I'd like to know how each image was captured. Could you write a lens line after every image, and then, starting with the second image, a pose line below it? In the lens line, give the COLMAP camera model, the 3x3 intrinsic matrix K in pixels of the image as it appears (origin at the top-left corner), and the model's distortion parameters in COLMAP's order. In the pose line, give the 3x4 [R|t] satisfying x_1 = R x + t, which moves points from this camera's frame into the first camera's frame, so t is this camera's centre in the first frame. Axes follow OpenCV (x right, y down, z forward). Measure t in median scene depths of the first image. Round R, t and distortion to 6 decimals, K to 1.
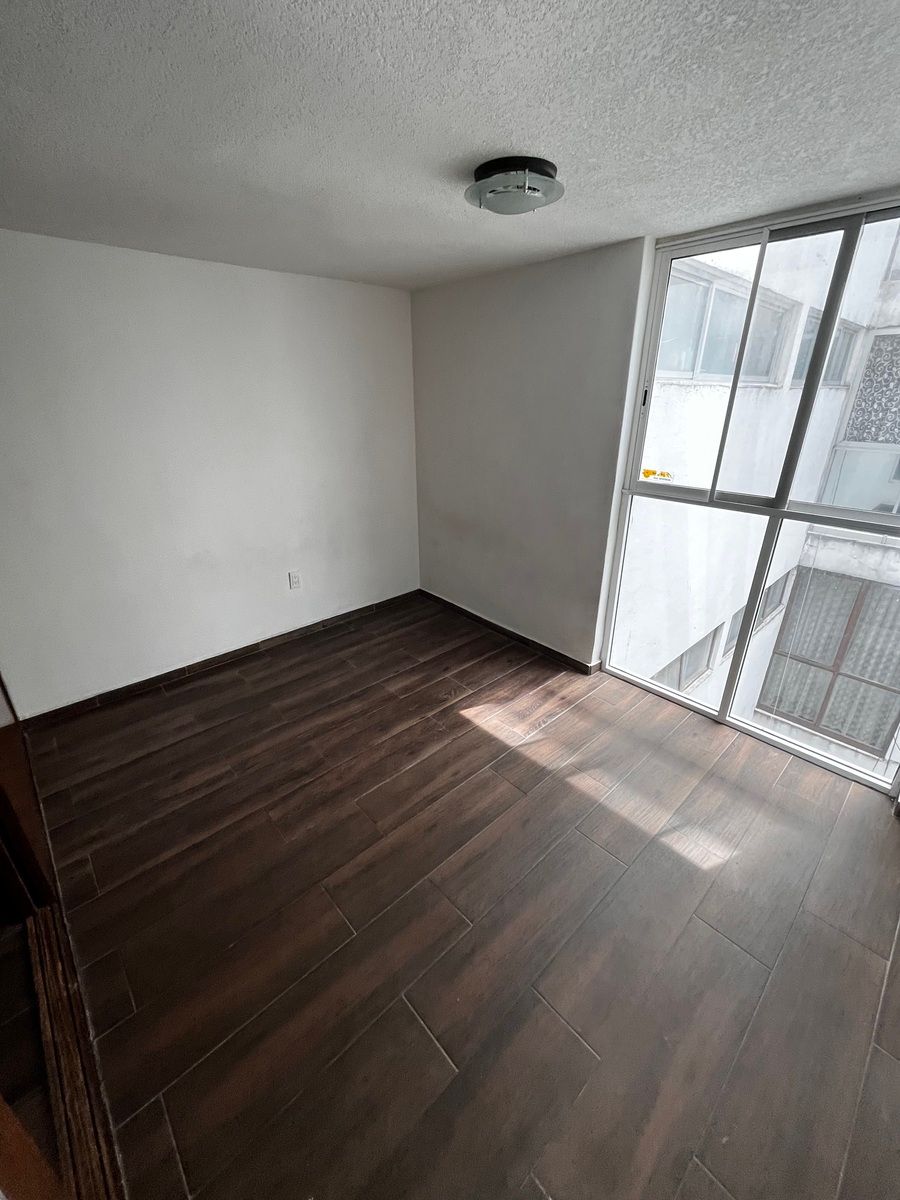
lens RADIAL K [[485.1, 0, 450.4], [0, 485.1, 599.2], [0, 0, 1]] dist [-0.000786, -0.000266]
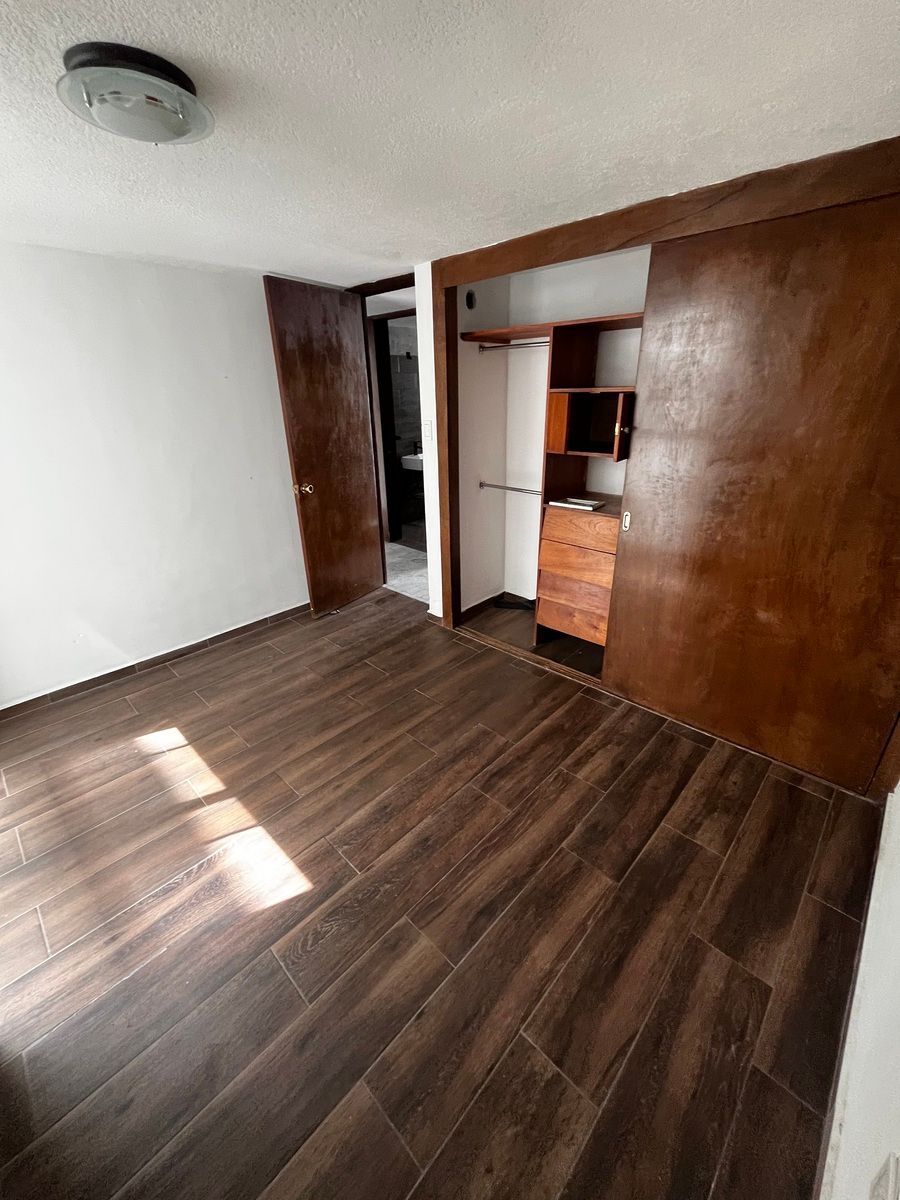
lens RADIAL K [[485.1, 0, 449.6], [0, 485.1, 599.0], [0, 0, 1]] dist [-0.000786, -0.000266]
pose [[-0.998179, 0.038655, -0.046311, -0.161941], [-0.007278, 0.684936, 0.728567, -0.533783], [0.059883, 0.727577, -0.683407, 1.277069]]
